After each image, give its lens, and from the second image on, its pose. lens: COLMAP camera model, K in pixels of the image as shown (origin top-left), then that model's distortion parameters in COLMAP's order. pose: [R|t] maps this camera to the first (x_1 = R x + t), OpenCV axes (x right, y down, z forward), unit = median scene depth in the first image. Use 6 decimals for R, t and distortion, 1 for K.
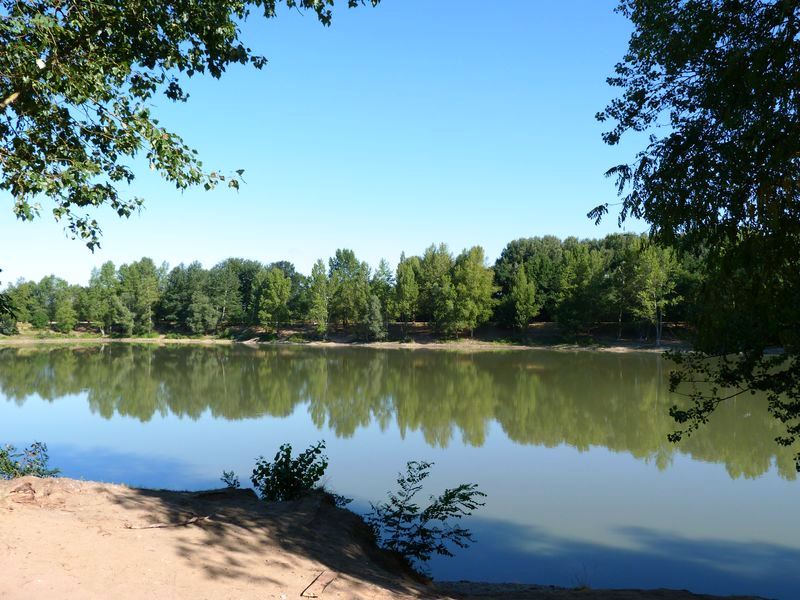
lens RADIAL K [[705.9, 0, 400.0], [0, 705.9, 301.0], [0, 0, 1]] dist [-0.003748, -0.000541]
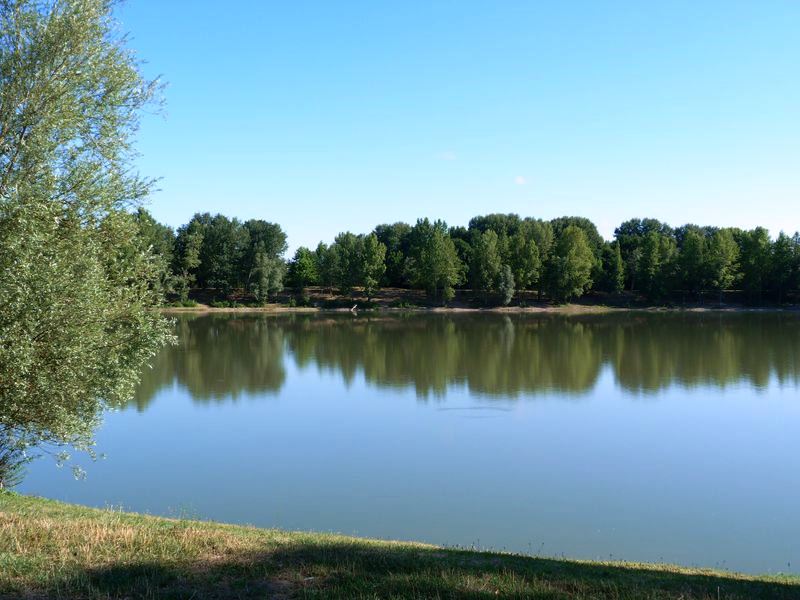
lens RADIAL K [[928.3, 0, 399.8], [0, 928.3, 299.5], [0, 0, 1]] dist [0.010657, 0.000000]
pose [[0.760538, -0.001007, 0.649293, -1.151840], [-0.022247, 0.999371, 0.027608, 0.009523], [-0.648912, -0.035442, 0.760037, -0.012633]]
